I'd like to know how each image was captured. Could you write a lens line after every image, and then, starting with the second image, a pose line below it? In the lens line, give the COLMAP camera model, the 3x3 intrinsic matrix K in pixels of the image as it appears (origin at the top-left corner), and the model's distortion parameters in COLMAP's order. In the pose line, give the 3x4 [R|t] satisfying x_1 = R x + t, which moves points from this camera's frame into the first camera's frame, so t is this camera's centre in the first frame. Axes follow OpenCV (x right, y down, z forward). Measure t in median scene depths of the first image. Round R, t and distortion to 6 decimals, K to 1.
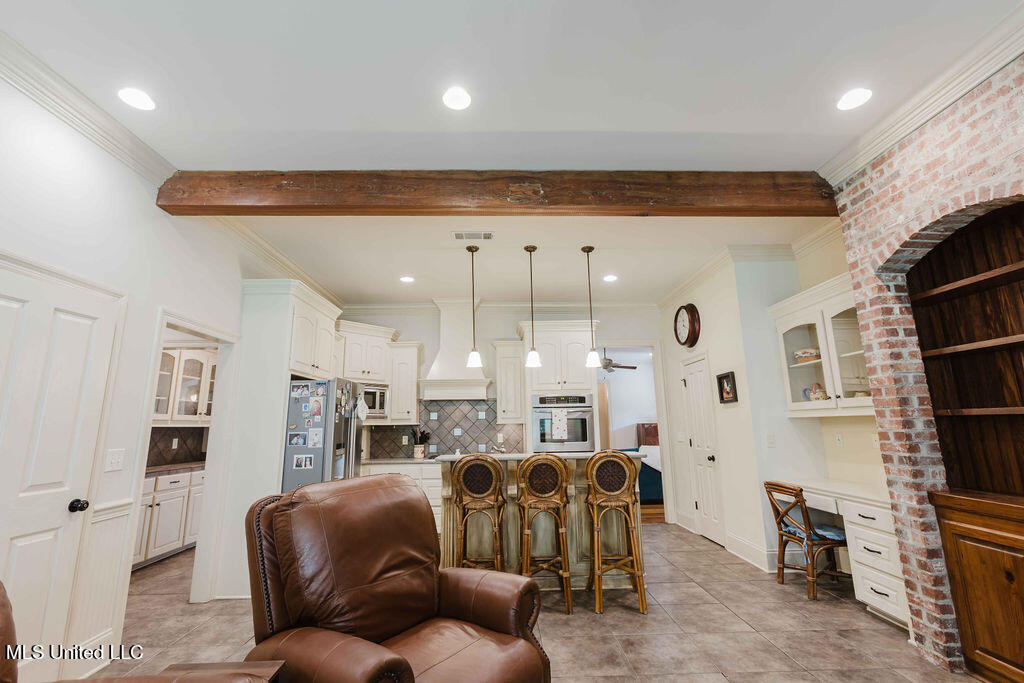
lens RADIAL K [[446.7, 0, 511.3], [0, 446.7, 334.3], [0, 0, 1]] dist [-0.007361, 0.001107]
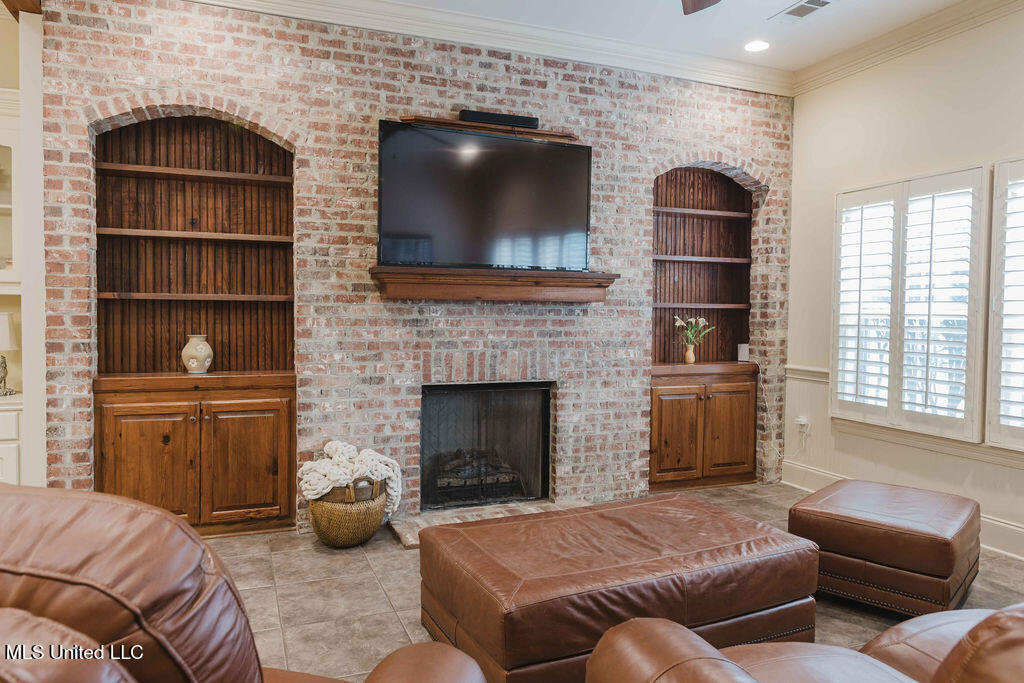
lens RADIAL K [[731.3, 0, 510.2], [0, 731.3, 342.8], [0, 0, 1]] dist [0.001856, 0.001061]
pose [[-0.367786, -0.029224, 0.929451, -0.763507], [-0.188163, 0.981169, -0.043606, 0.177796], [-0.910674, -0.190926, -0.366360, 0.755666]]
